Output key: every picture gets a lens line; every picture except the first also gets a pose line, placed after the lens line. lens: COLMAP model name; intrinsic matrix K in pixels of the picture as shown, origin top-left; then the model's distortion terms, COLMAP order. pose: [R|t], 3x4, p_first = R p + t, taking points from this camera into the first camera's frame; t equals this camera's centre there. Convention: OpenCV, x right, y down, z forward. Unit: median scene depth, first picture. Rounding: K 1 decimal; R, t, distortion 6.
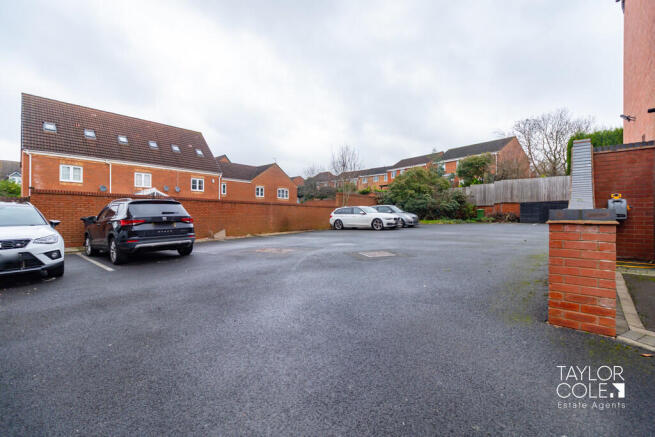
lens RADIAL K [[286.4, 0, 328.0], [0, 286.4, 216.7], [0, 0, 1]] dist [0.002267, -0.000472]
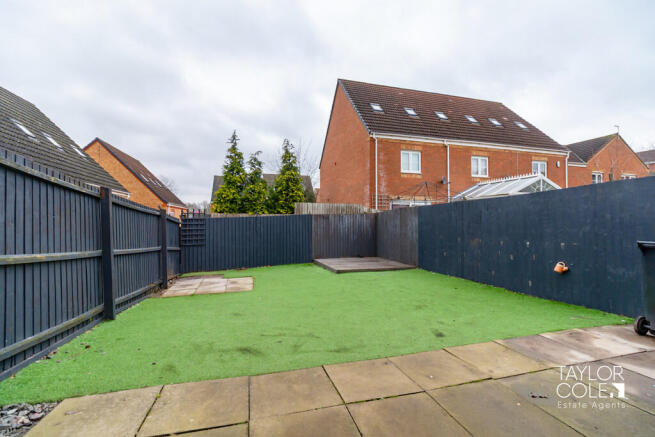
lens RADIAL K [[286.4, 0, 326.7], [0, 286.4, 218.2], [0, 0, 1]] dist [0.002267, -0.000472]
pose [[0.849316, 0.005998, -0.527851, -0.642107], [-0.003272, 0.999976, 0.006098, -0.008640], [0.527875, -0.003452, 0.849315, 0.242737]]
